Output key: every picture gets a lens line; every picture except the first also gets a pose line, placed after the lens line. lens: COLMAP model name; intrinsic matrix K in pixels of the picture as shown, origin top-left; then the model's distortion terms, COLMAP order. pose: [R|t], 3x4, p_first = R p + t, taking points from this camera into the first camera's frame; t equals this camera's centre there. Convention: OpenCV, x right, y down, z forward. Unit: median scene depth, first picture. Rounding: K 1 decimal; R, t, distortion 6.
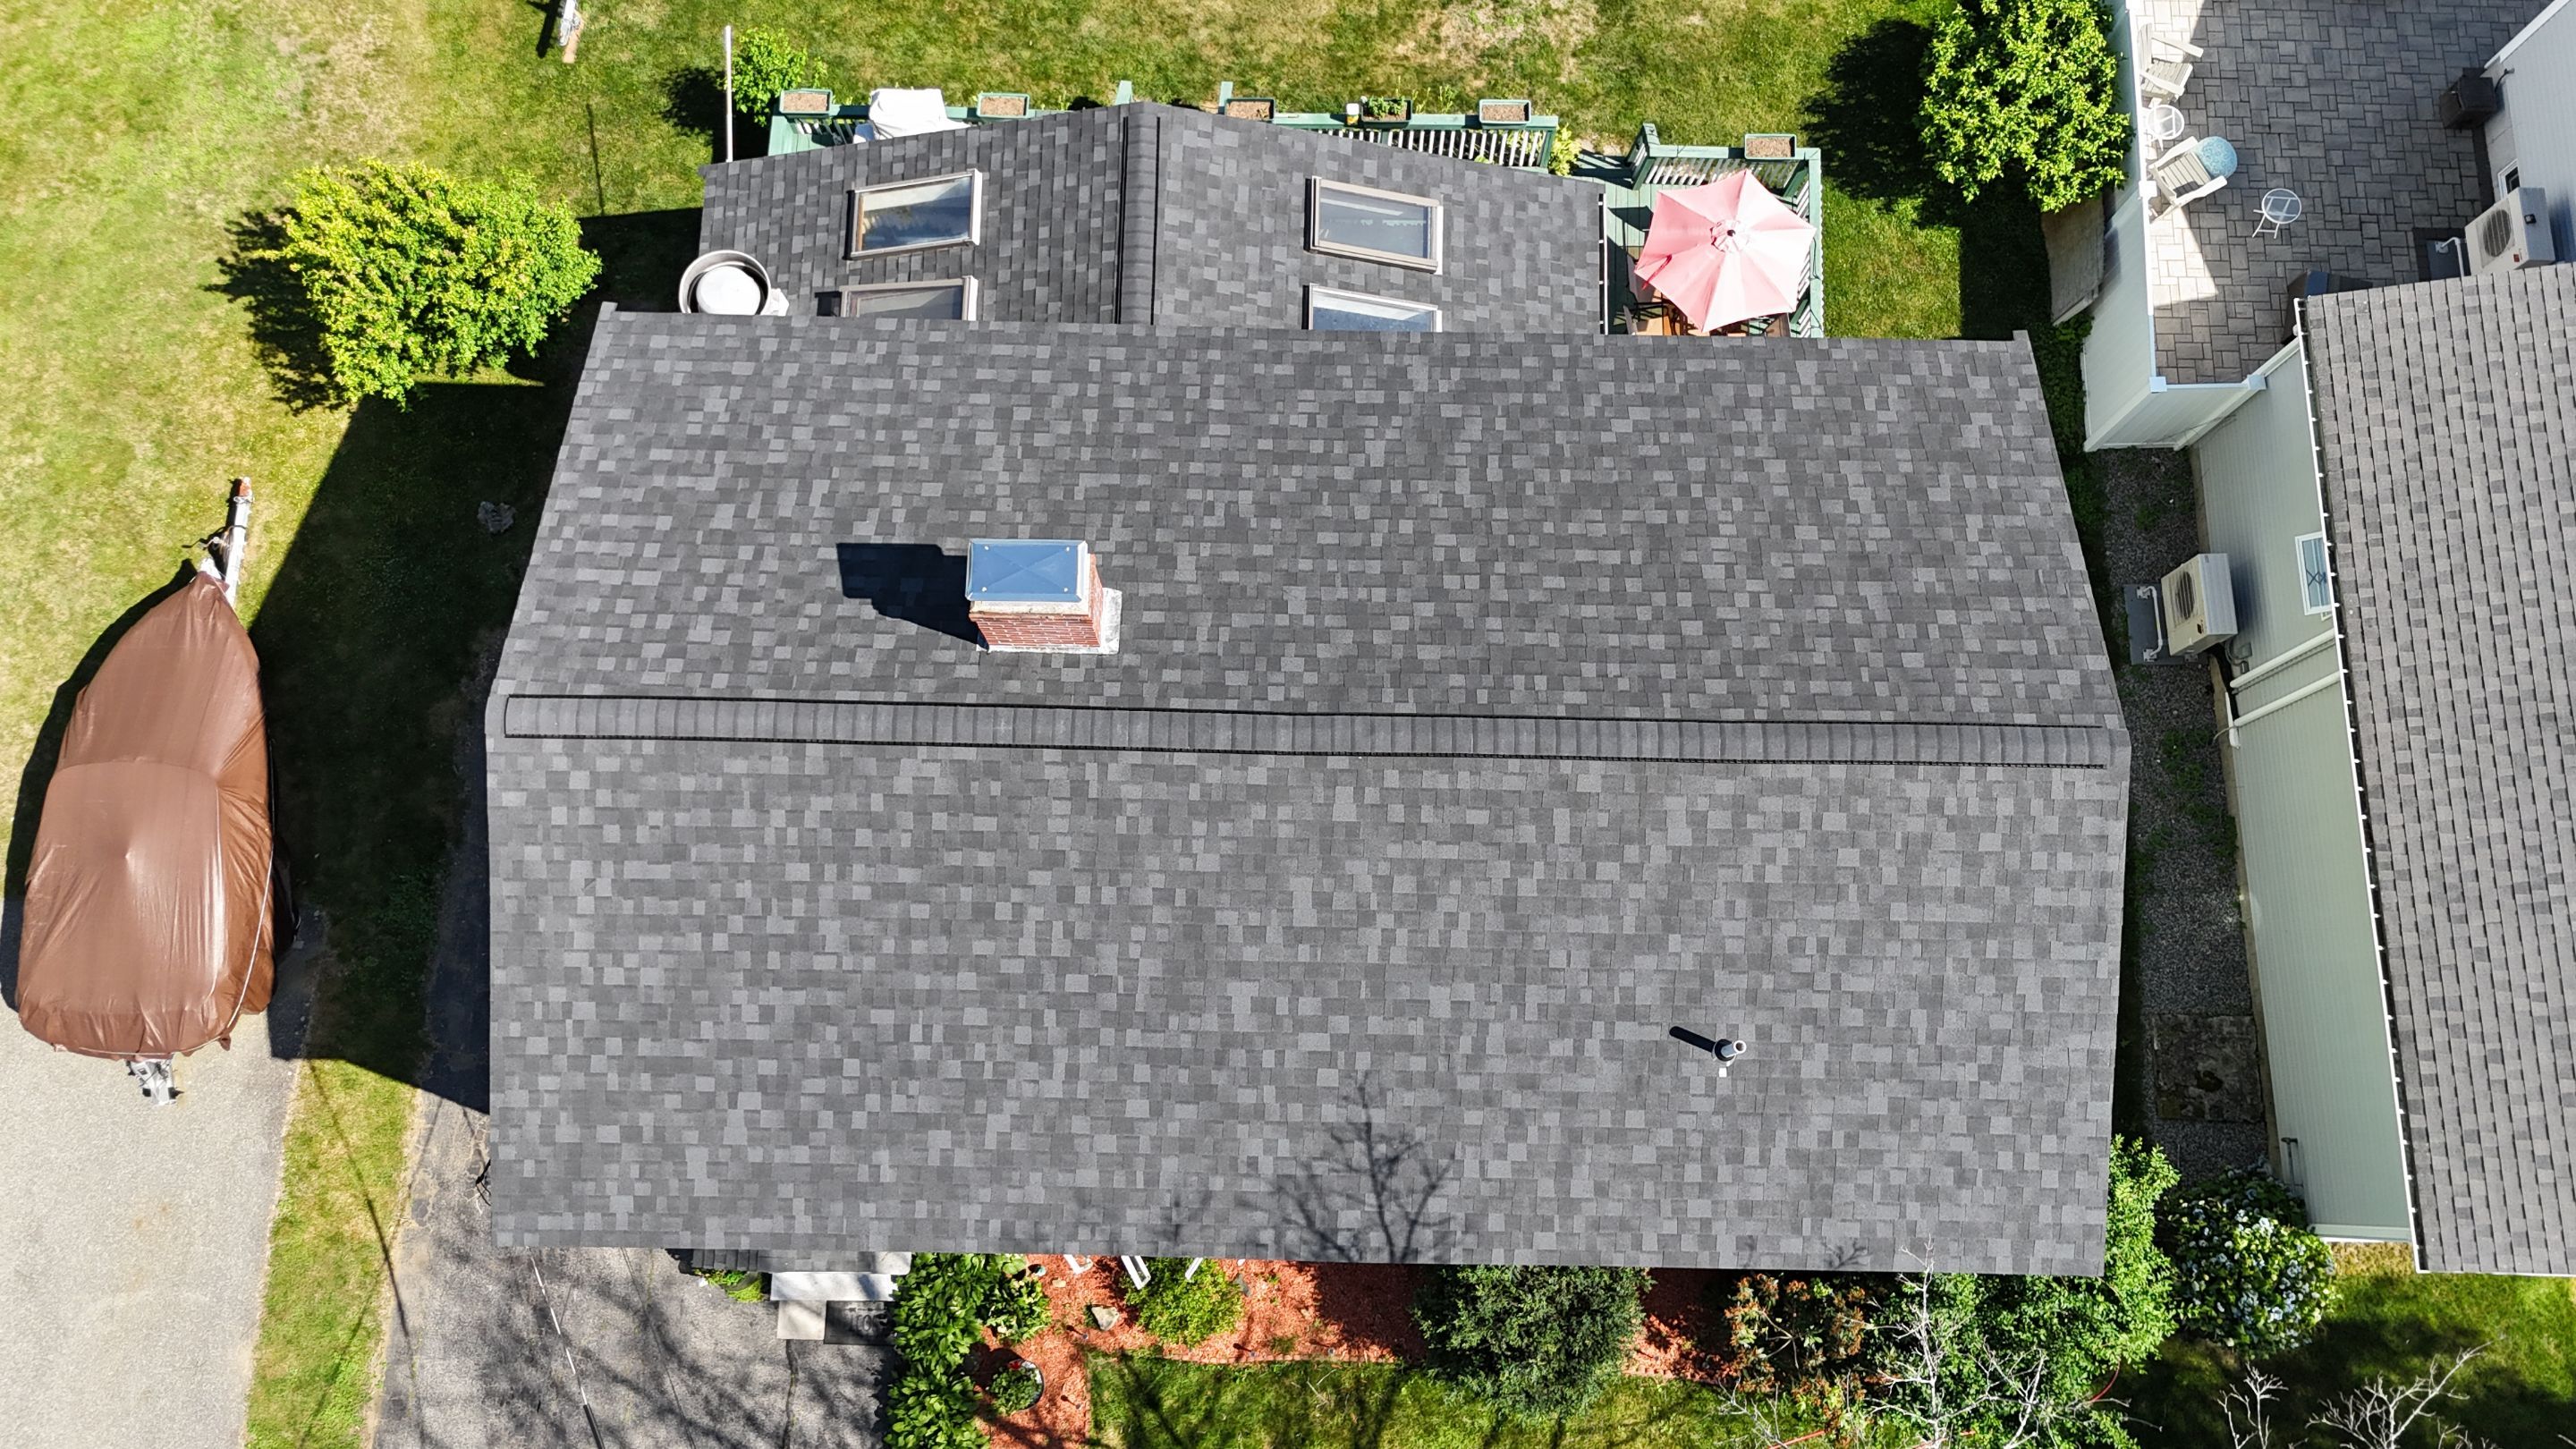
lens RADIAL K [[1892.4, 0, 1295.2], [0, 1892.4, 718.6], [0, 0, 1]] dist [0.073266, -0.063361]
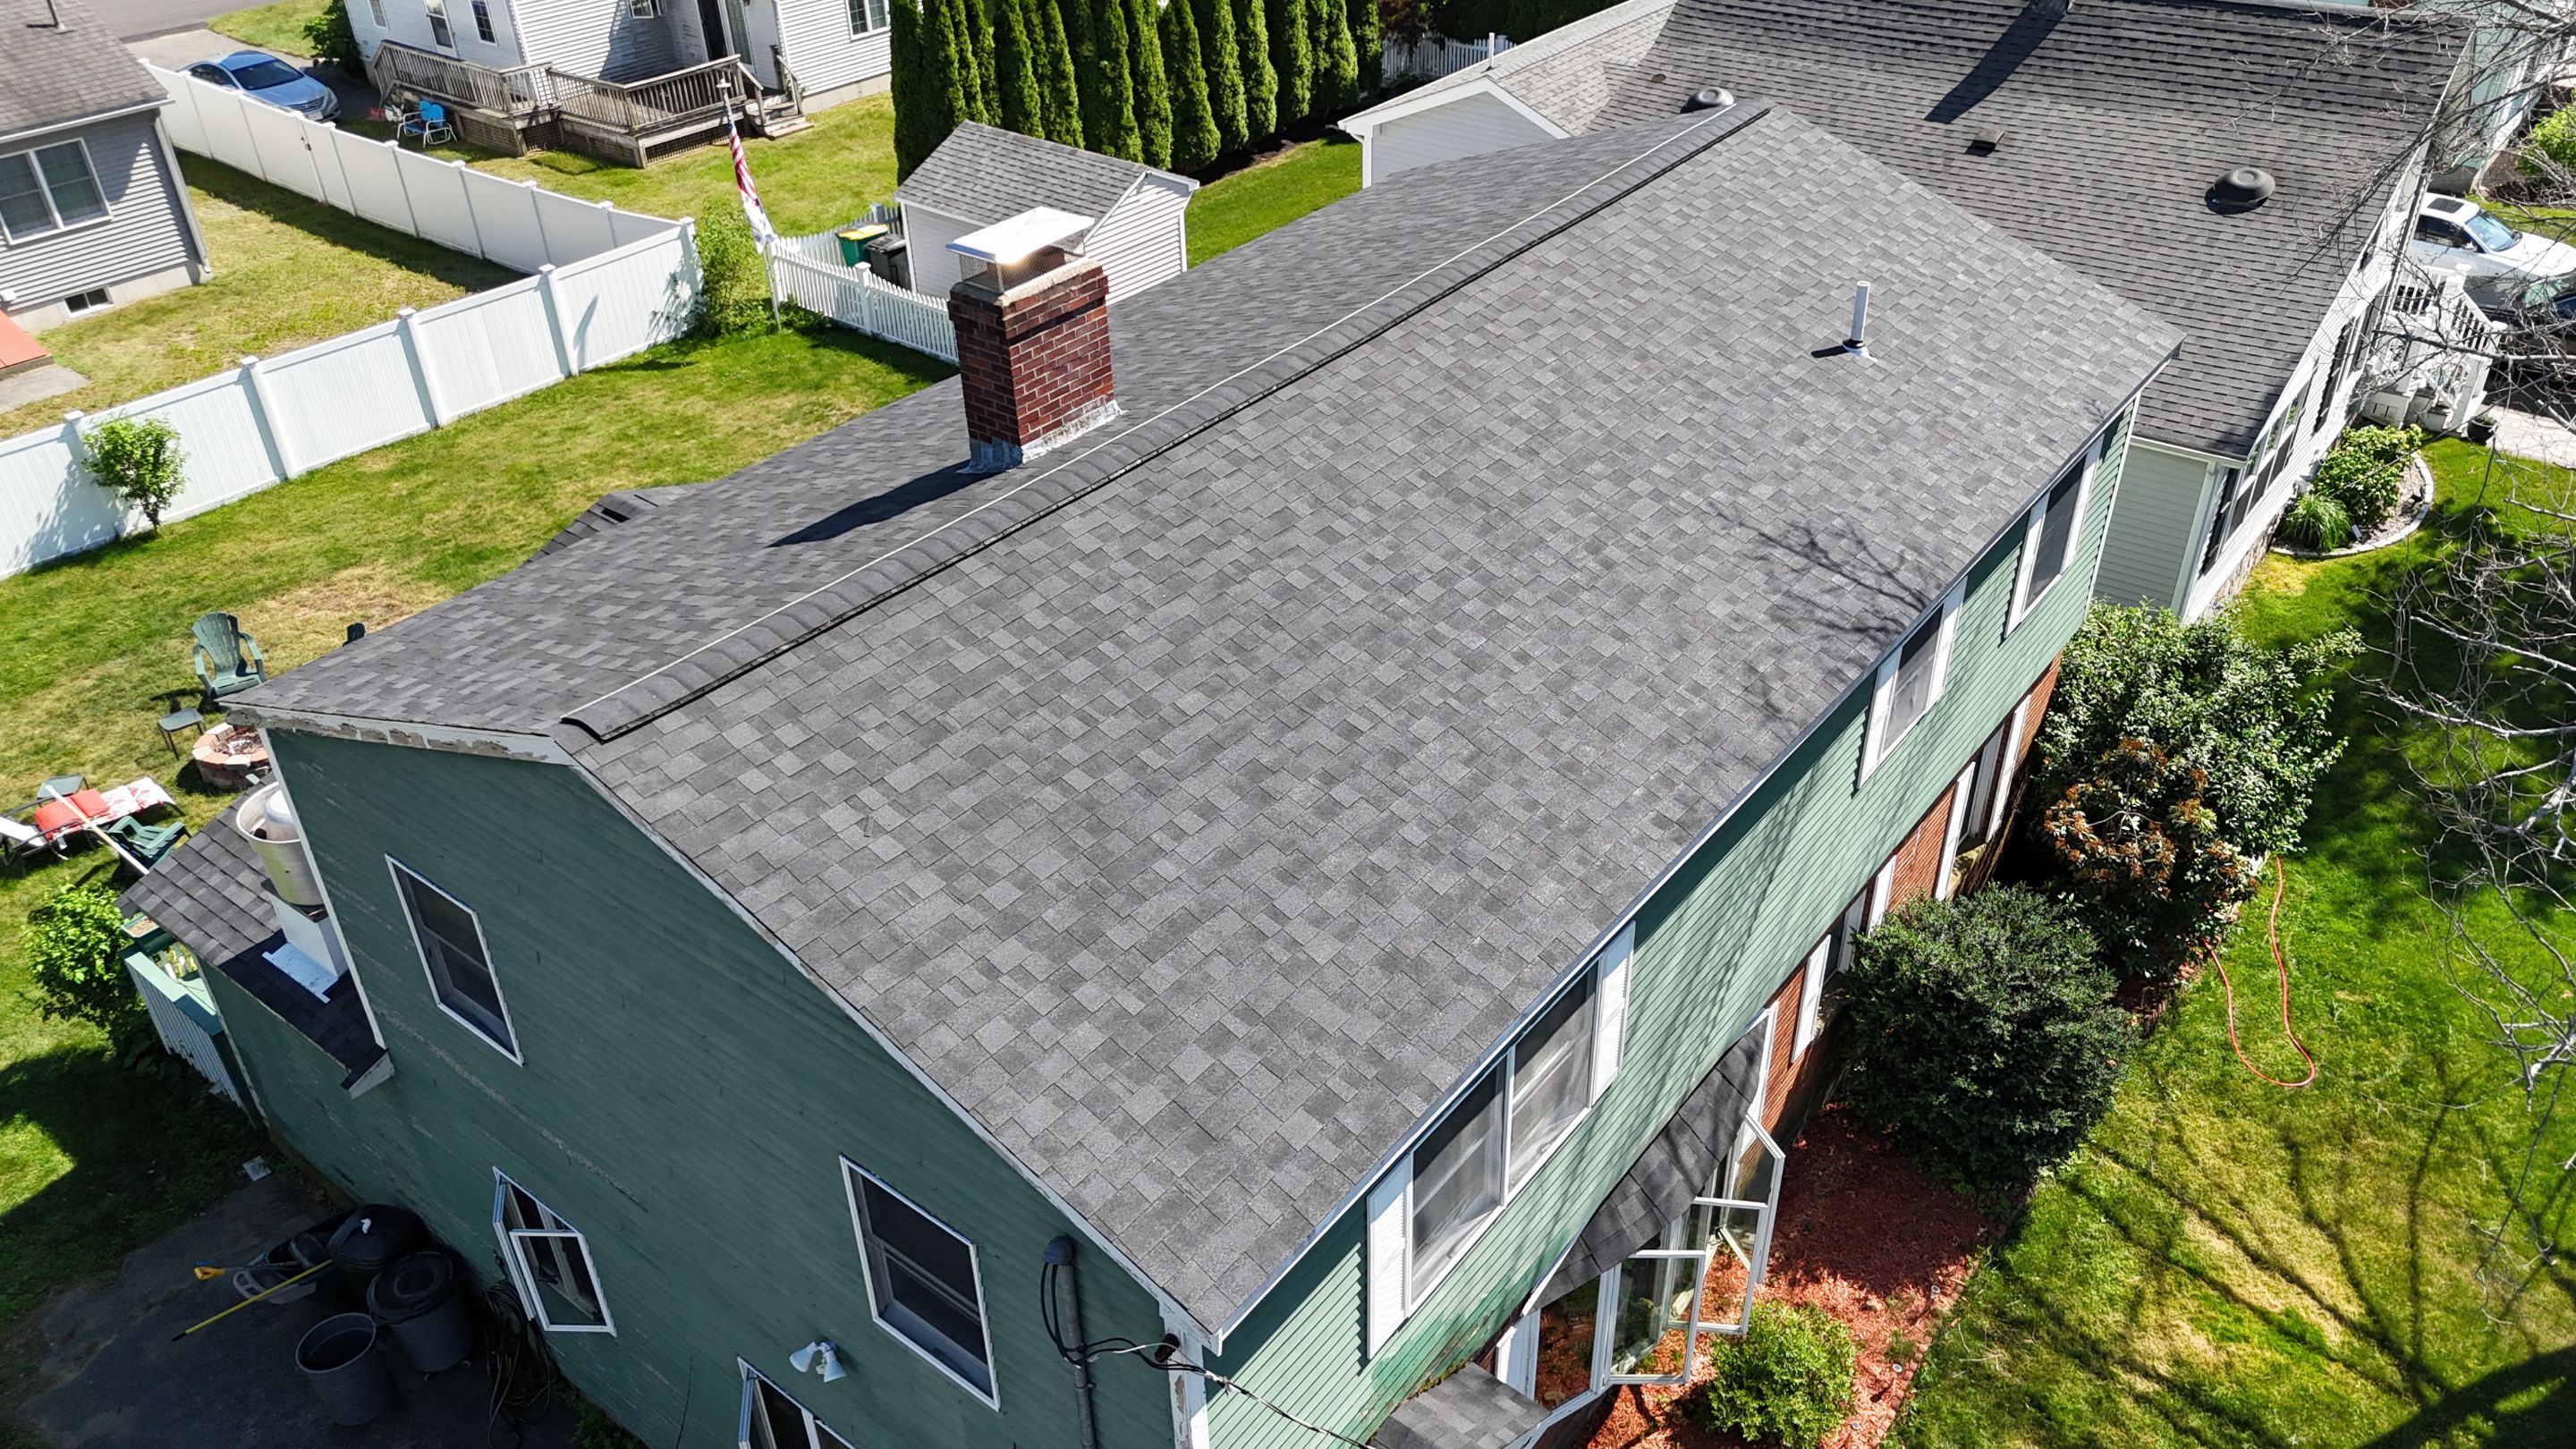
lens RADIAL K [[1892.4, 0, 1285.9], [0, 1892.4, 716.5], [0, 0, 1]] dist [0.073266, -0.063361]
pose [[0.599364, -0.459142, 0.655707, -0.593380], [0.784997, 0.497451, -0.369217, 0.353472], [-0.156659, 0.736024, 0.658579, 0.483136]]
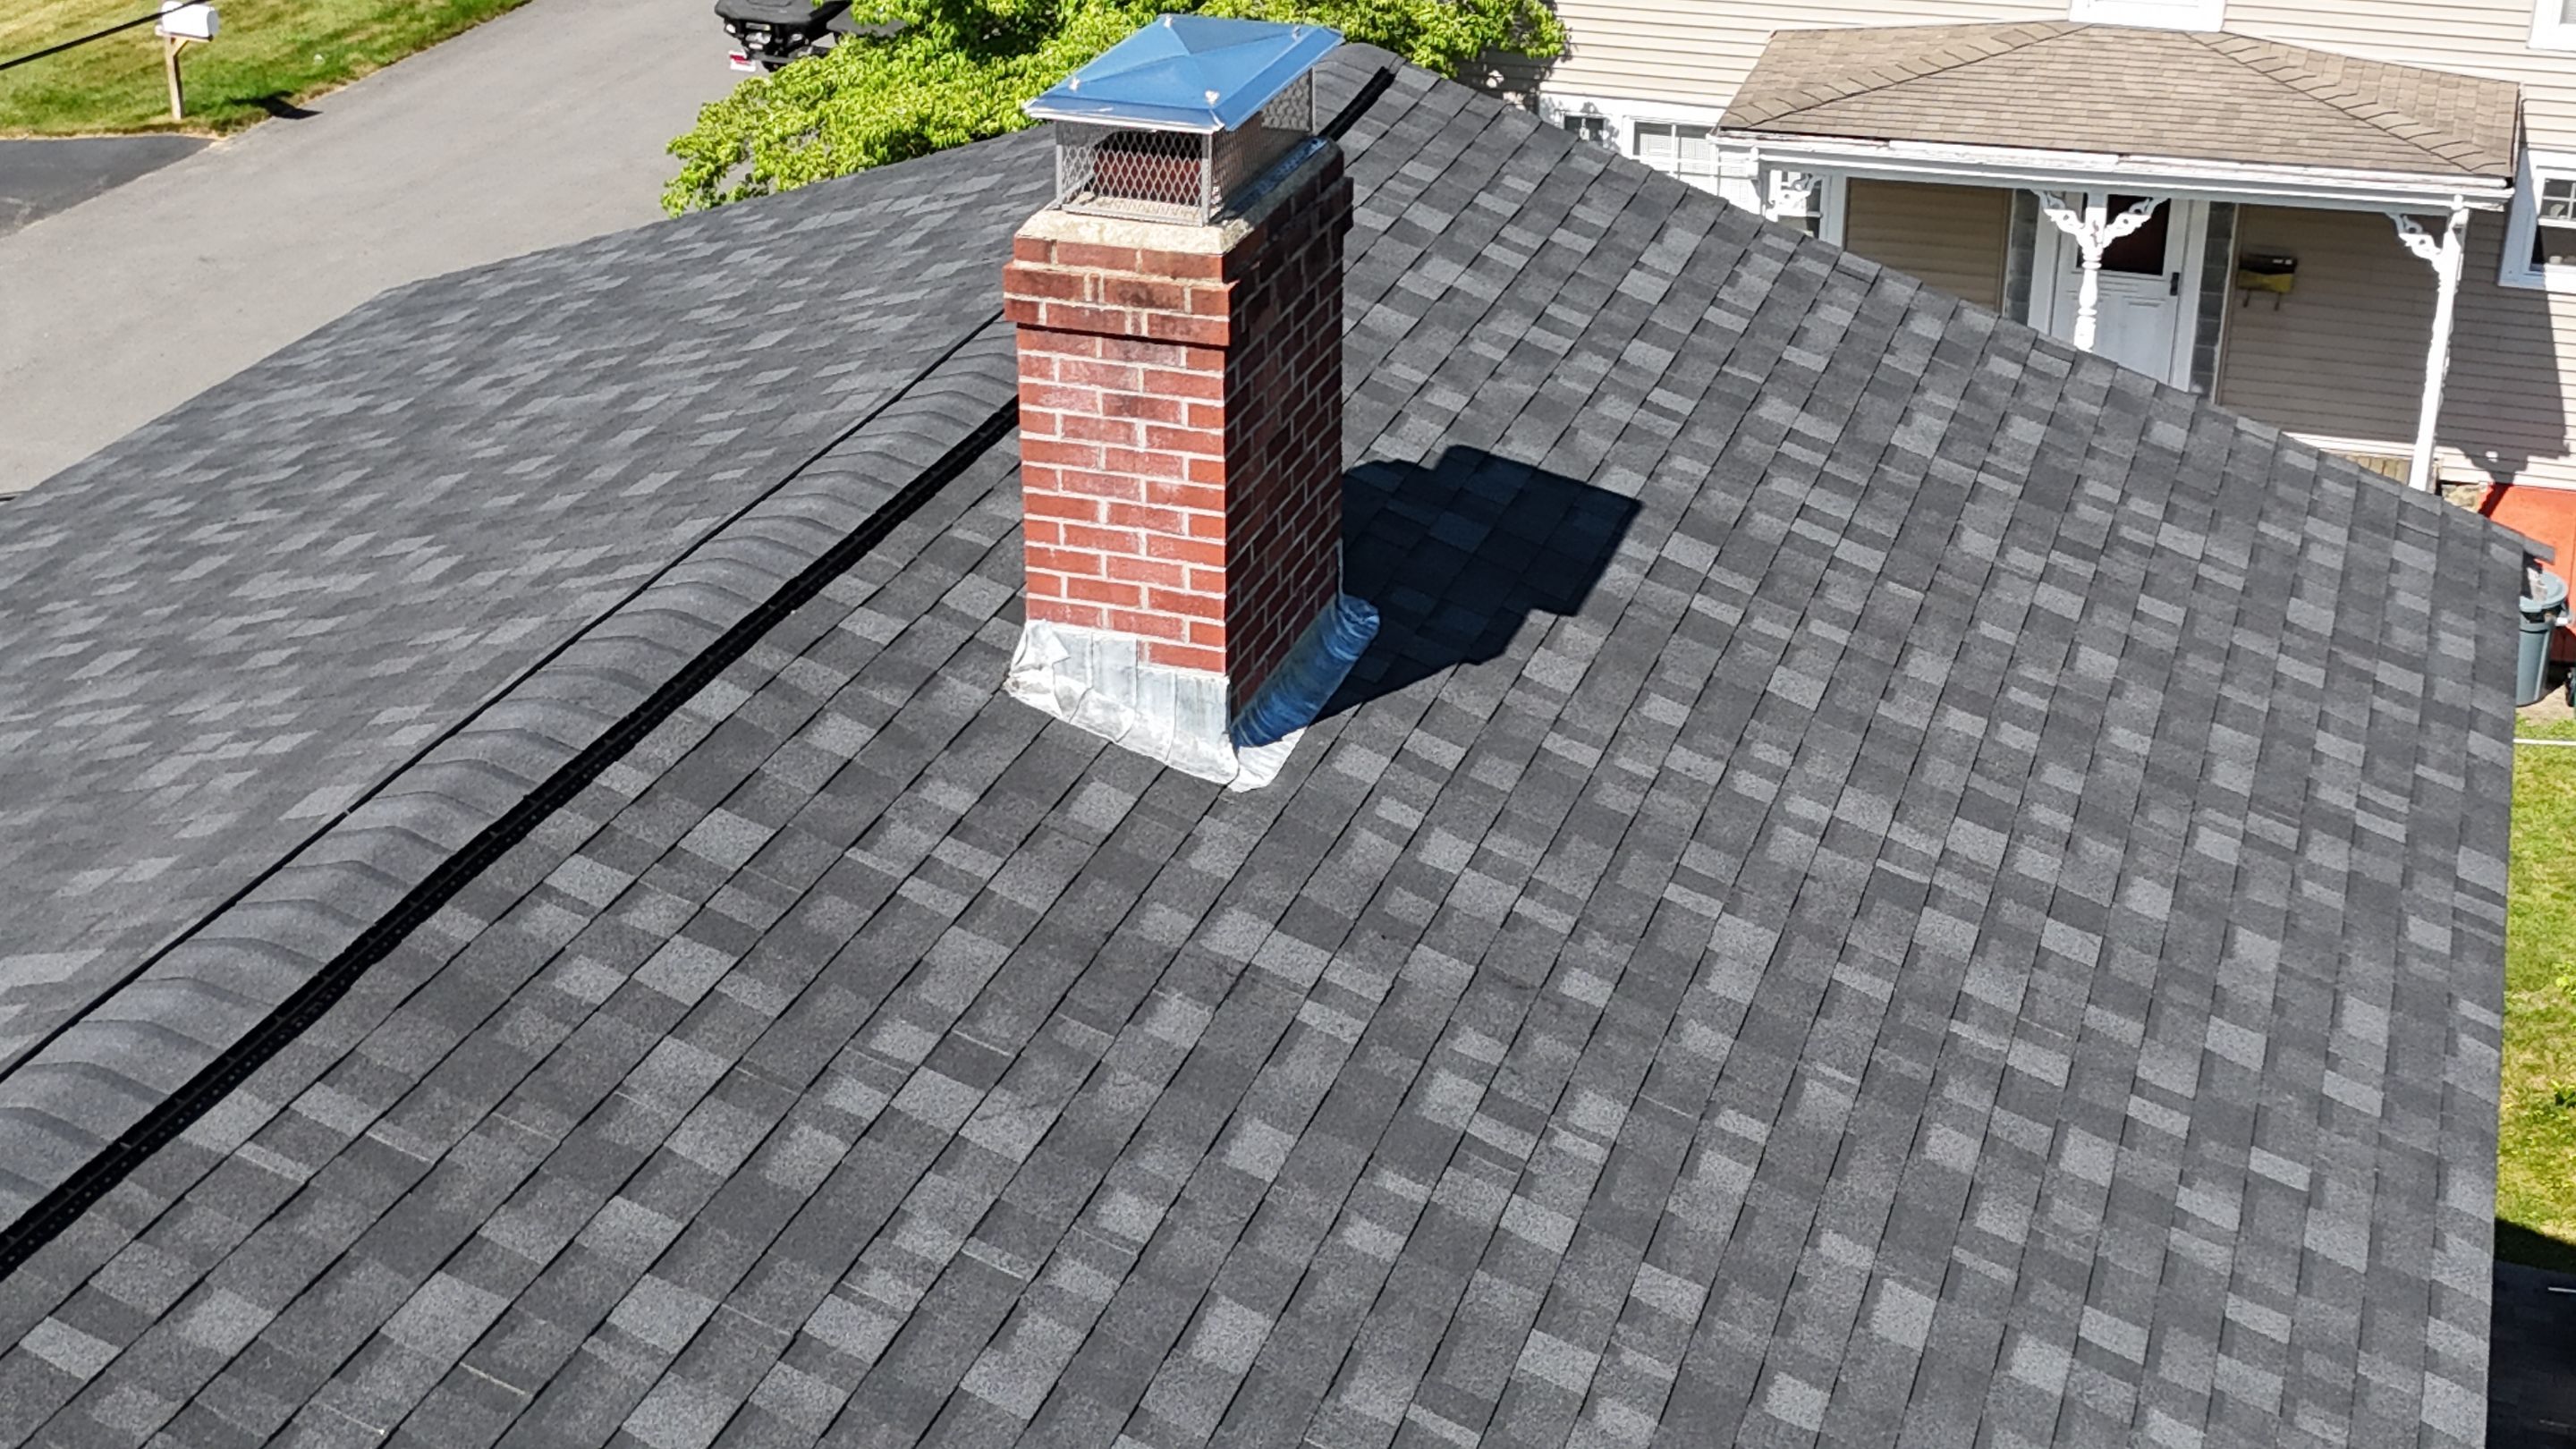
lens RADIAL K [[3495.7, 0, 1281.3], [0, 3495.7, 675.7], [0, 0, 1]] dist [0.091479, 0.000000]
pose [[-0.300146, 0.389673, -0.870670, 0.311802], [-0.928315, 0.090630, 0.360580, -0.235114], [0.219417, 0.916483, 0.334537, 0.746208]]
